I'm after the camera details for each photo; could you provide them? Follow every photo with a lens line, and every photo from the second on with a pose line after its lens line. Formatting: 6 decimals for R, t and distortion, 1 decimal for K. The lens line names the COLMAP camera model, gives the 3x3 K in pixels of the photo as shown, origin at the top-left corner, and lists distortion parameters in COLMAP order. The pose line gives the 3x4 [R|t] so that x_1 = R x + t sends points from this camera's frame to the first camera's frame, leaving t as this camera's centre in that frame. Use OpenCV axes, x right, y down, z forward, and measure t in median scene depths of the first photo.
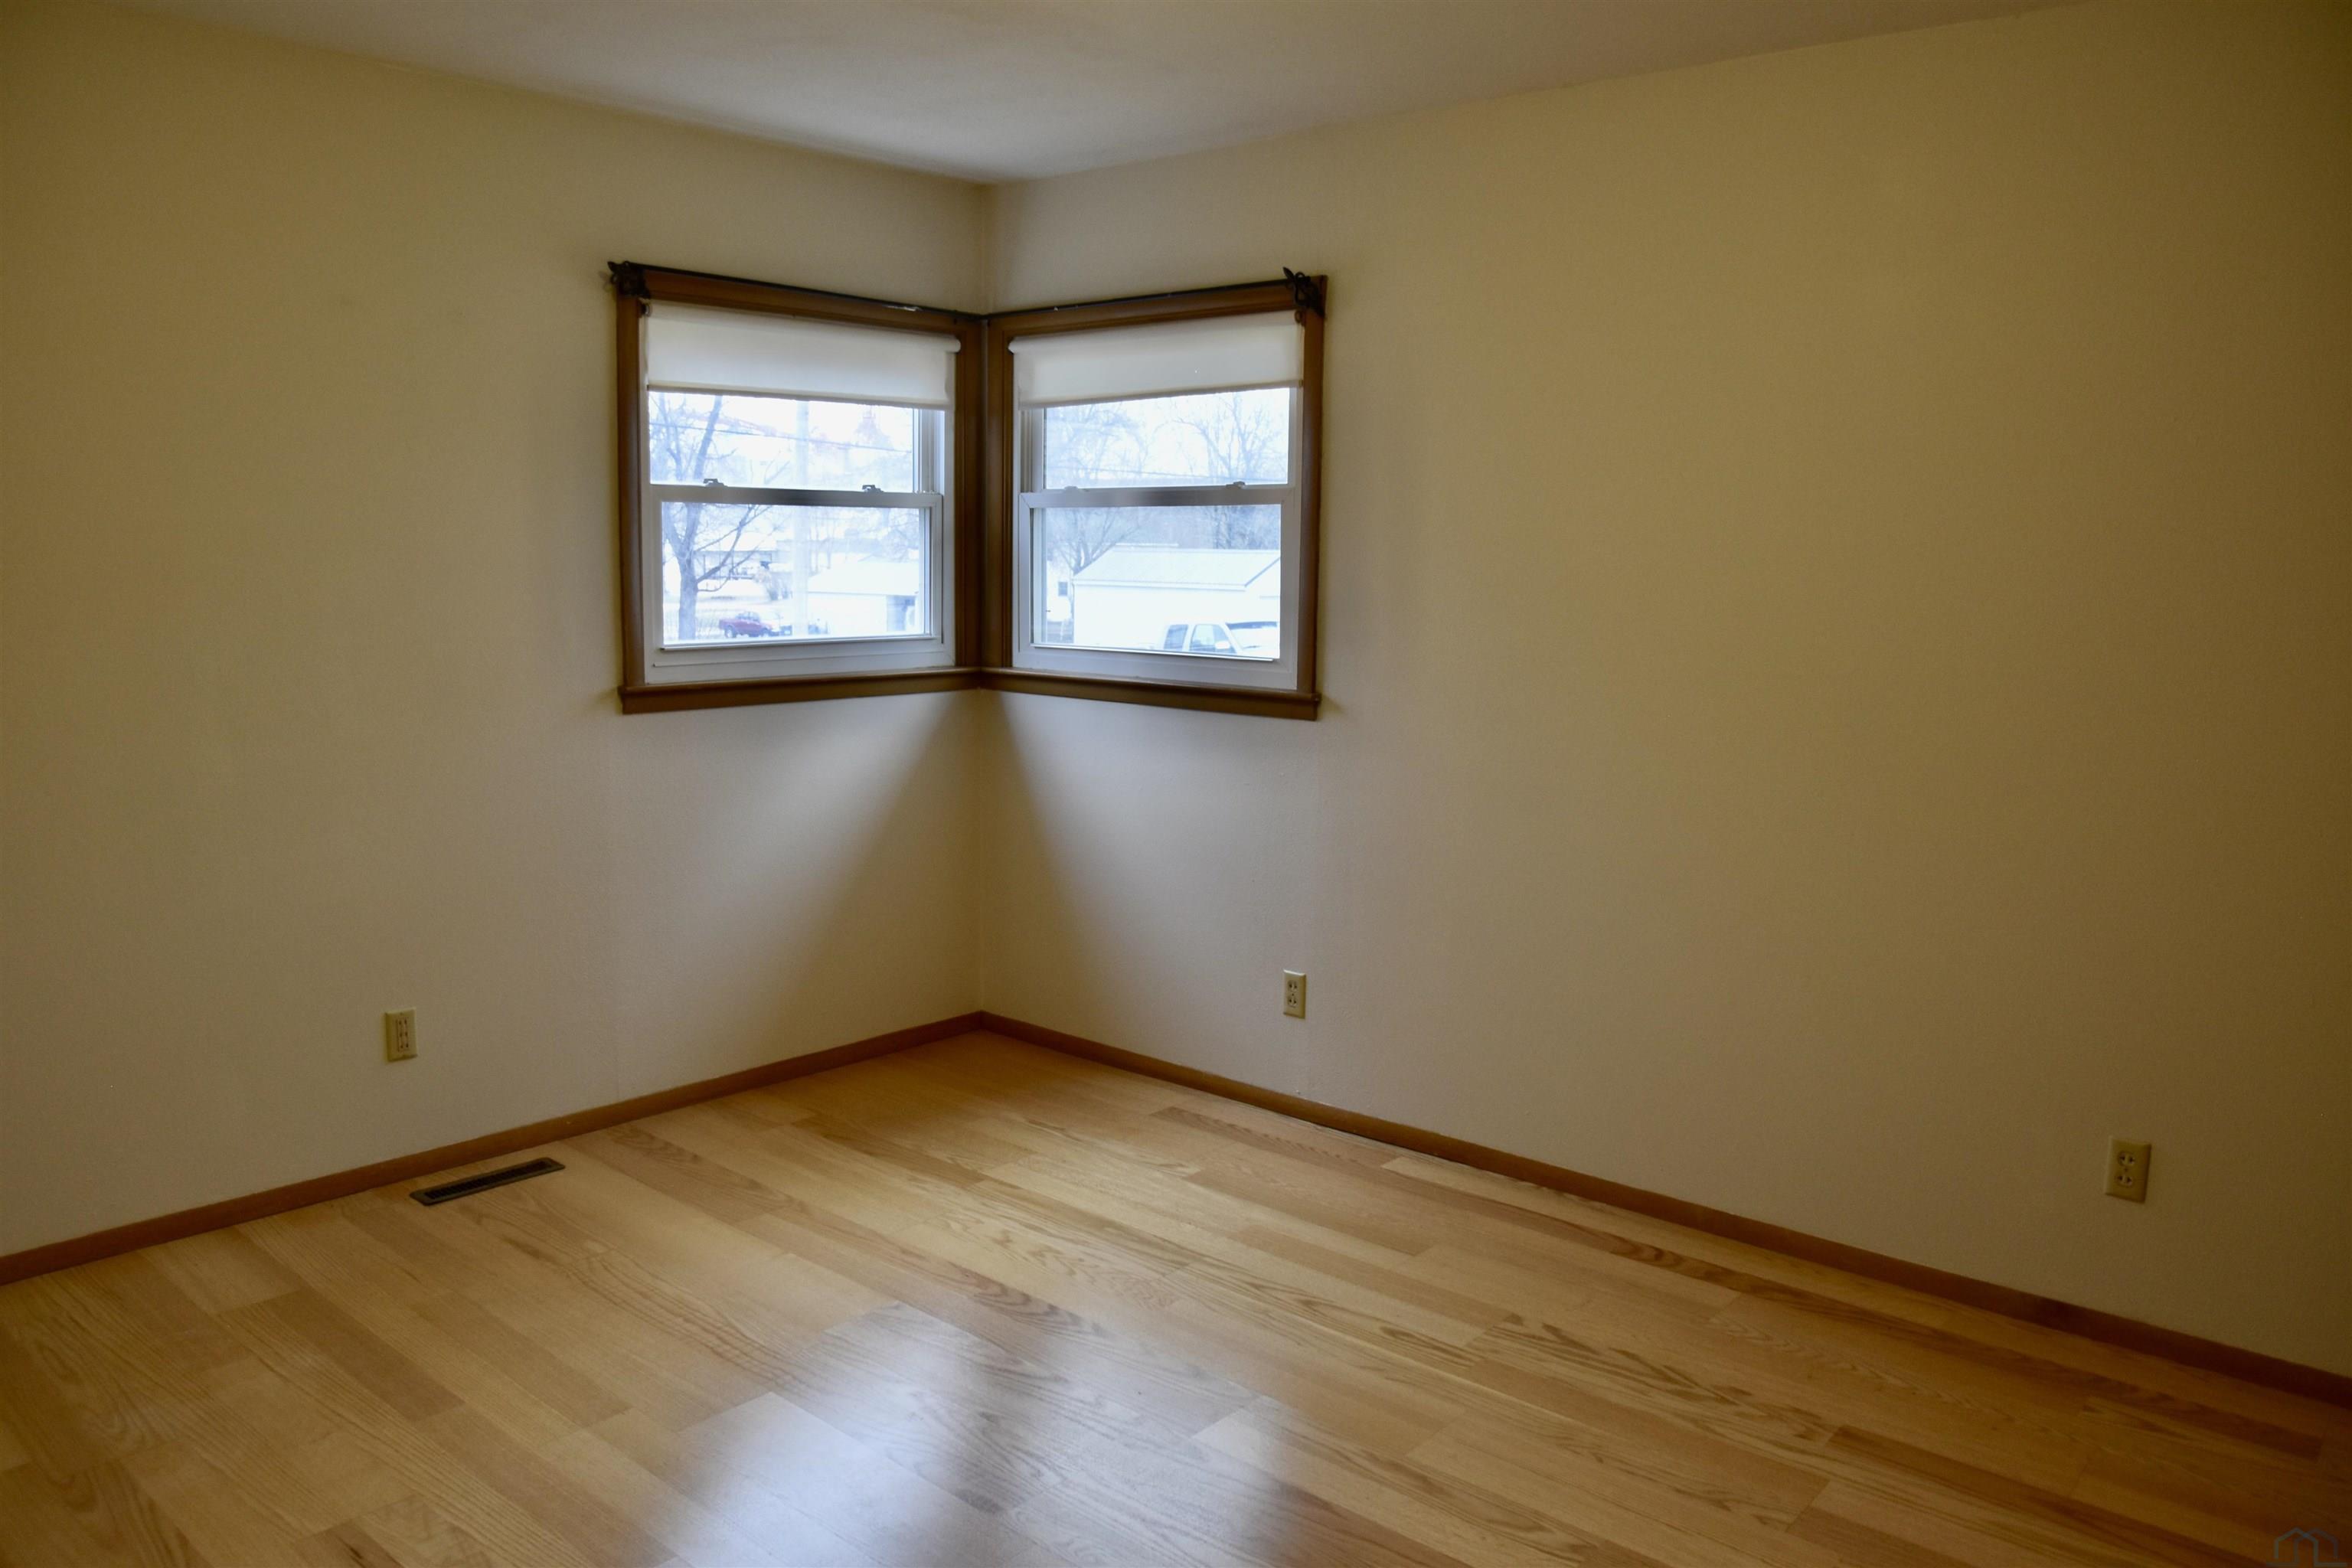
lens RADIAL K [[1772.7, 0, 1174.3], [0, 1772.7, 781.7], [0, 0, 1]] dist [-0.037242, 0.001053]
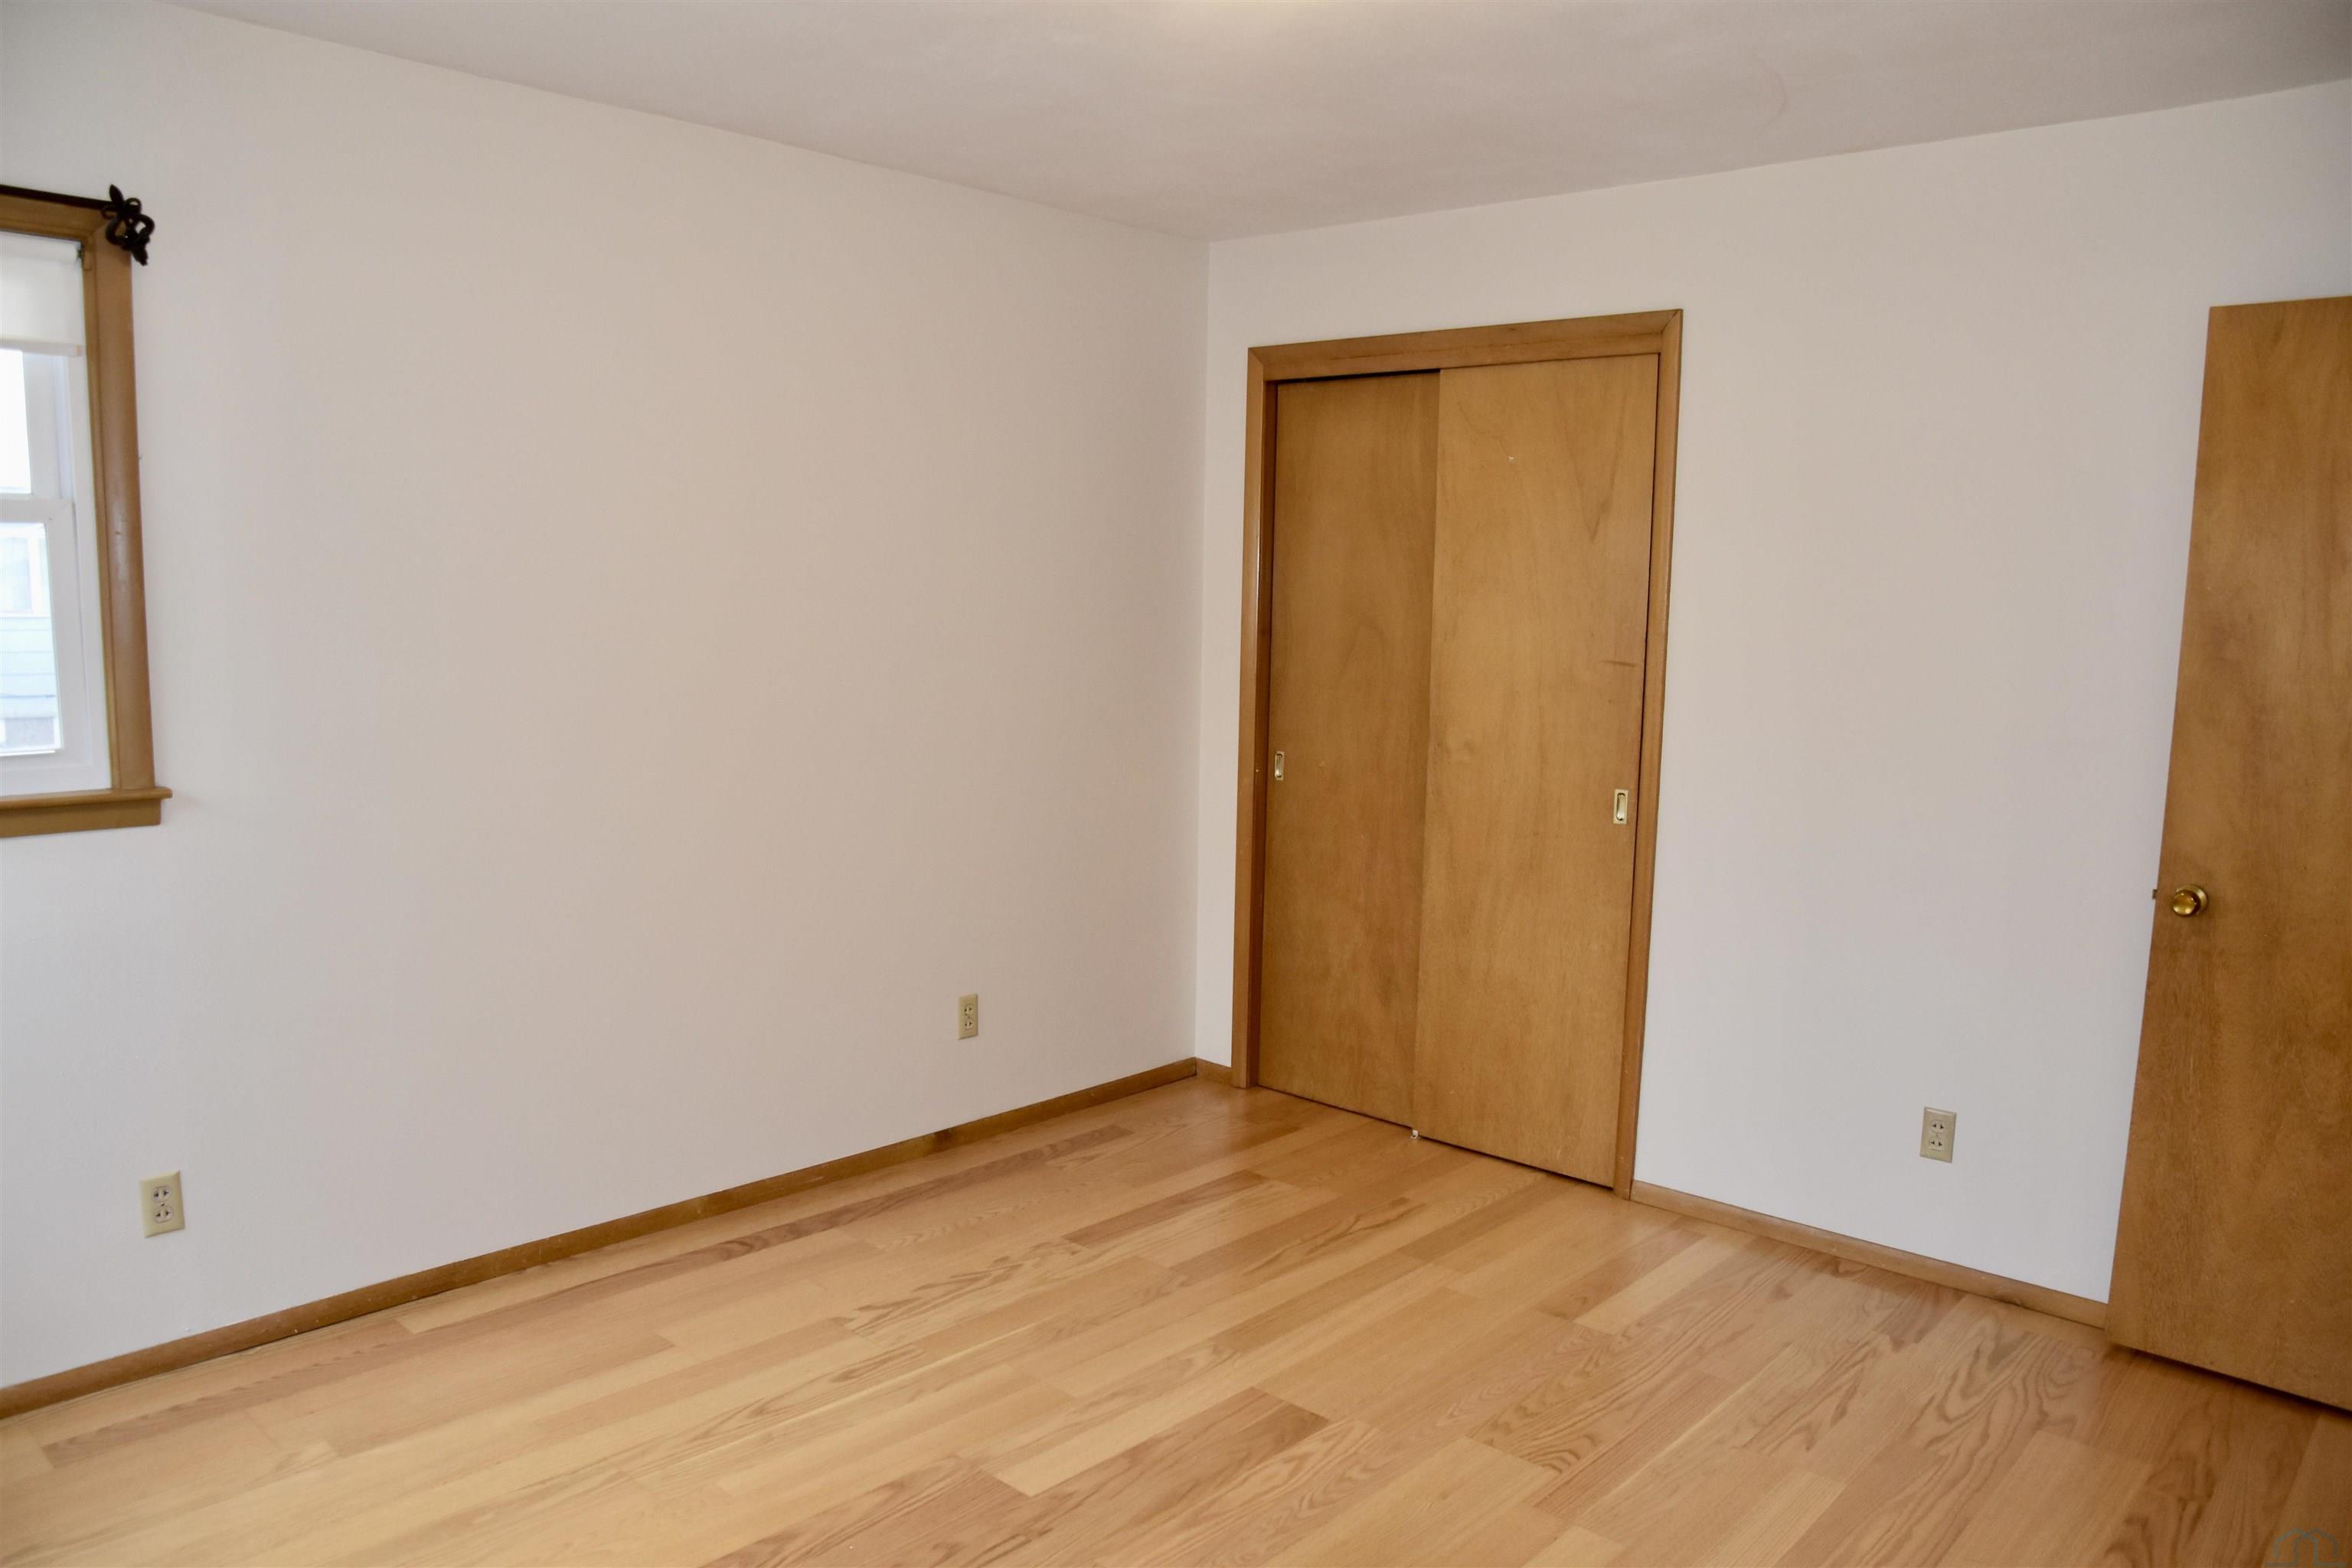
lens RADIAL K [[1671.8, 0, 1172.5], [0, 1671.8, 795.5], [0, 0, 1]] dist [-0.038416, 0.009612]
pose [[0.027472, -0.135385, 0.990412, -0.697589], [0.110500, 0.985125, 0.131597, -0.107707], [-0.993496, 0.105825, 0.042023, 0.676038]]
